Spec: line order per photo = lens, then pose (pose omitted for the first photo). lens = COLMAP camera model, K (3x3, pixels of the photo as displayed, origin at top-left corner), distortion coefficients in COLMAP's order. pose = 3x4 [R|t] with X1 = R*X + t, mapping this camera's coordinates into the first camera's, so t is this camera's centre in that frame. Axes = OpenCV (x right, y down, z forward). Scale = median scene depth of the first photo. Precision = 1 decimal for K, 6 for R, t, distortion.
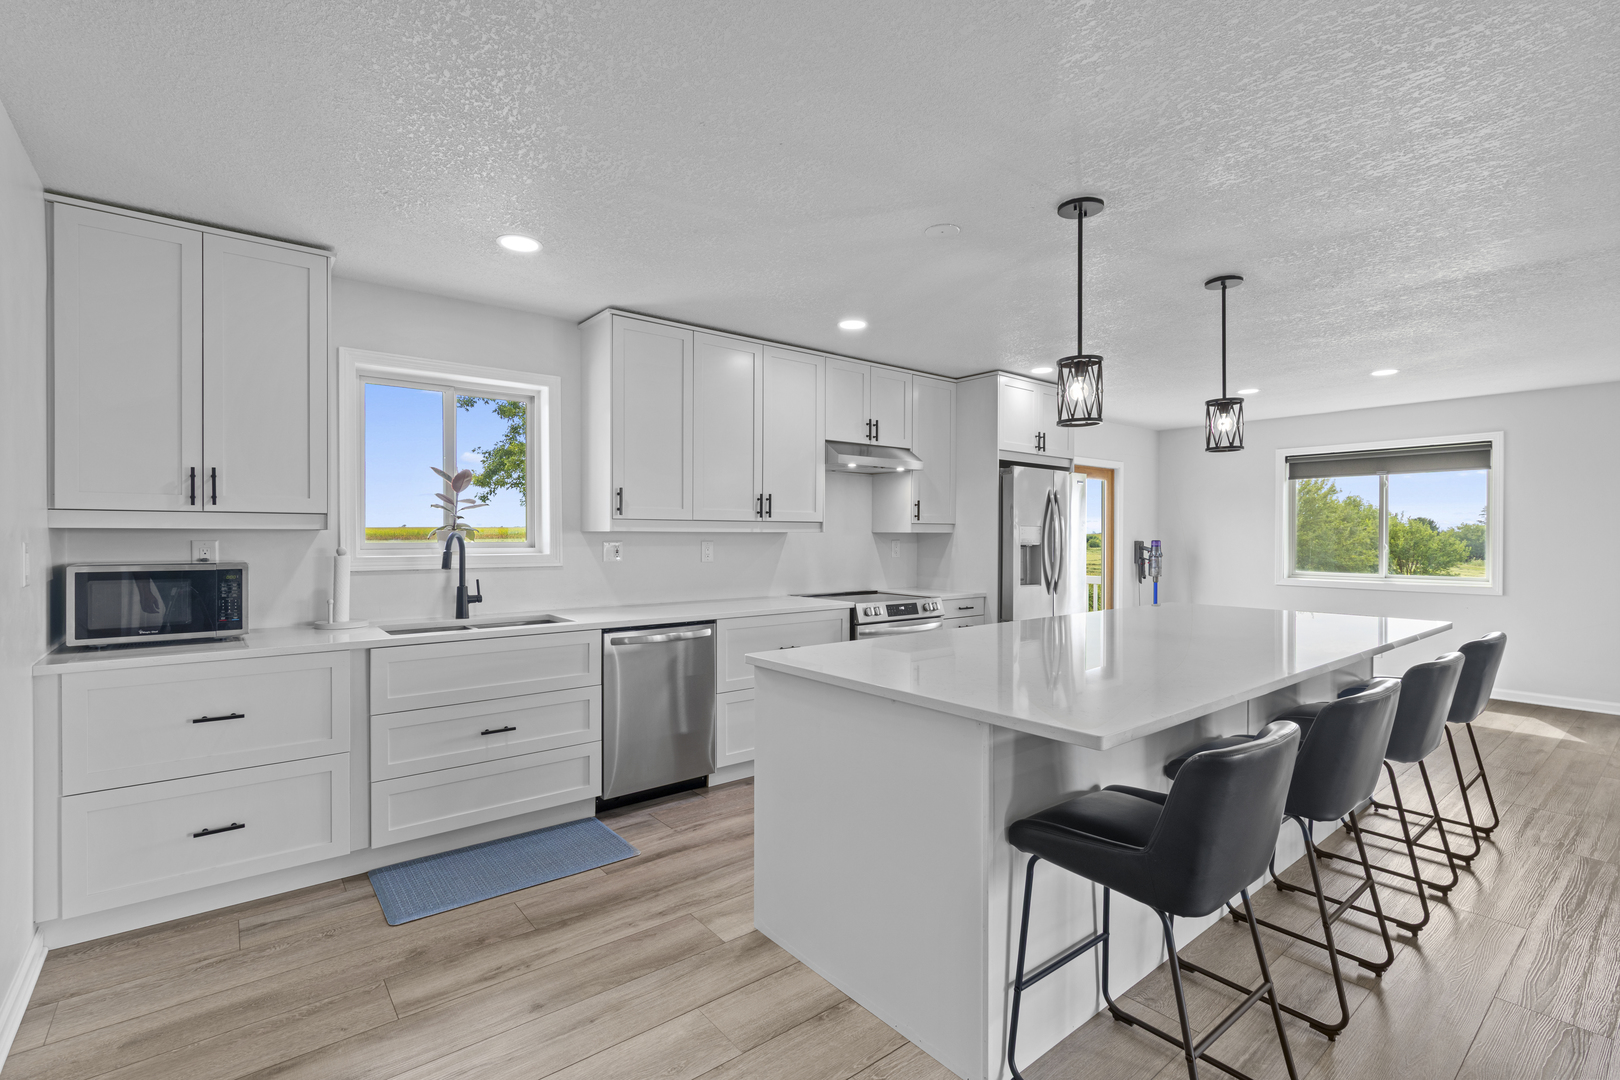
lens RADIAL K [[732.0, 0, 810.0], [0, 732.0, 540.0], [0, 0, 1]] dist [-0.001647, 0.000305]
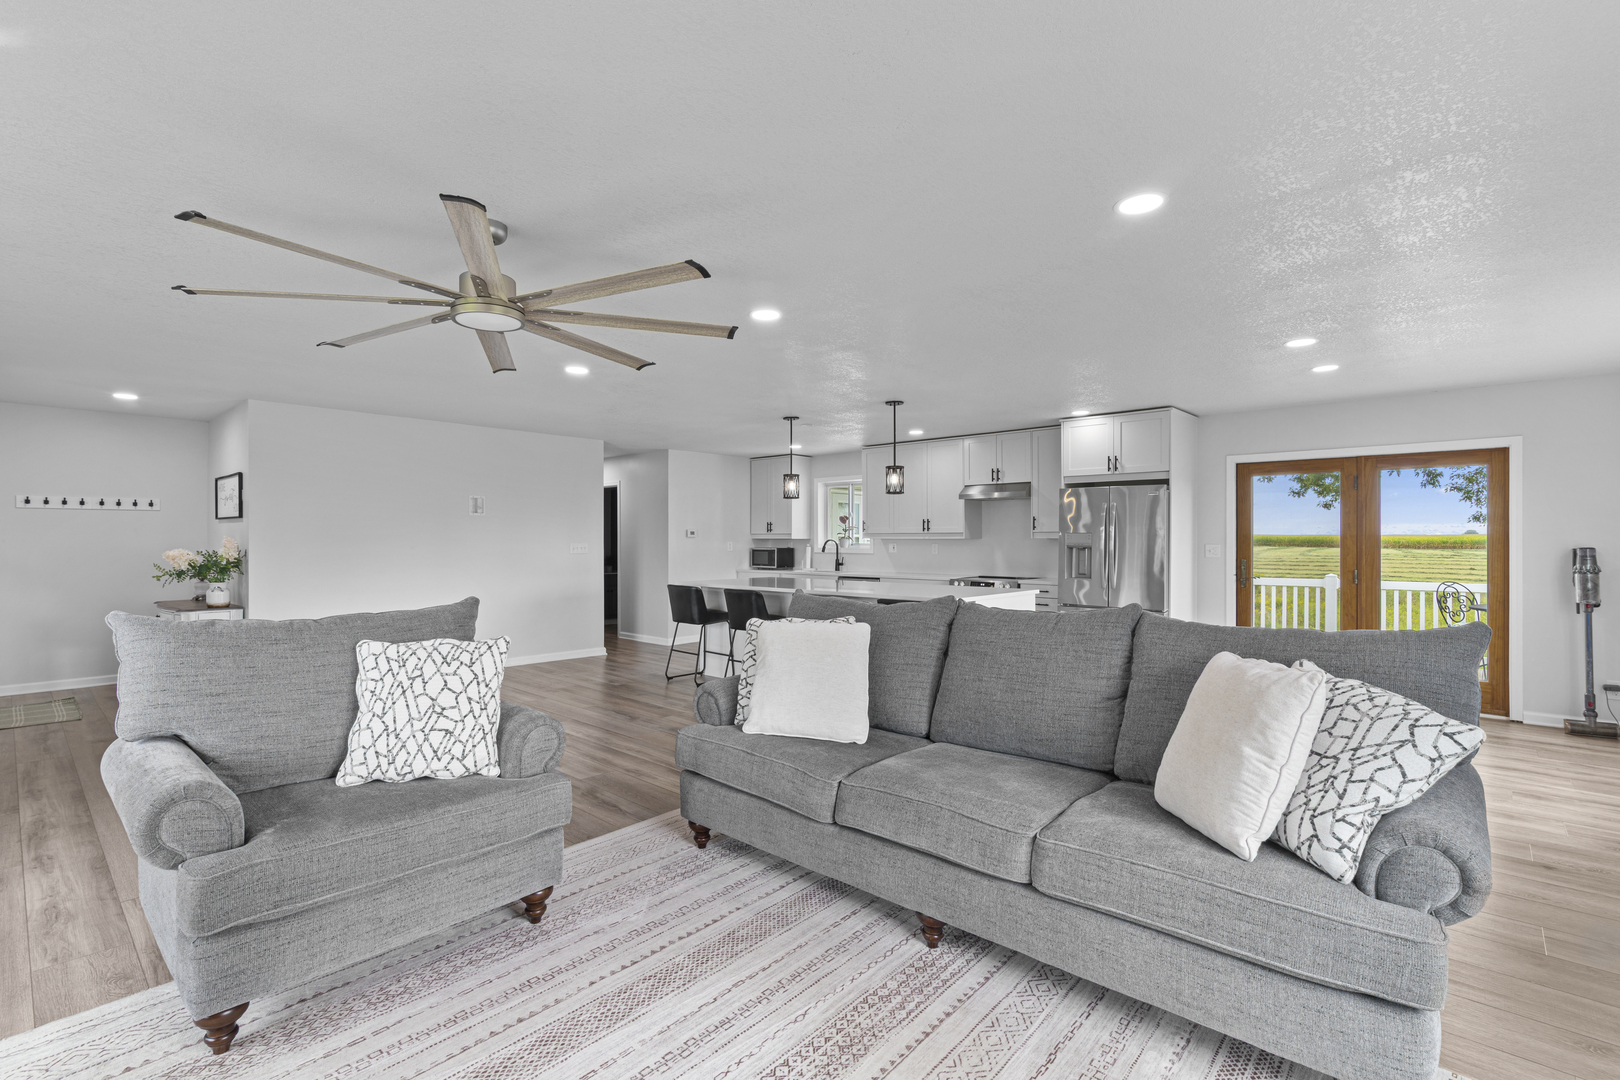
lens RADIAL K [[732.0, 0, 810.0], [0, 732.0, 540.0], [0, 0, 1]] dist [-0.001647, 0.000305]
pose [[0.160527, 0.000038, -0.987031, 1.800394], [-0.008319, 0.999965, -0.001314, -0.002581], [0.986996, 0.008422, 0.160522, 0.385789]]
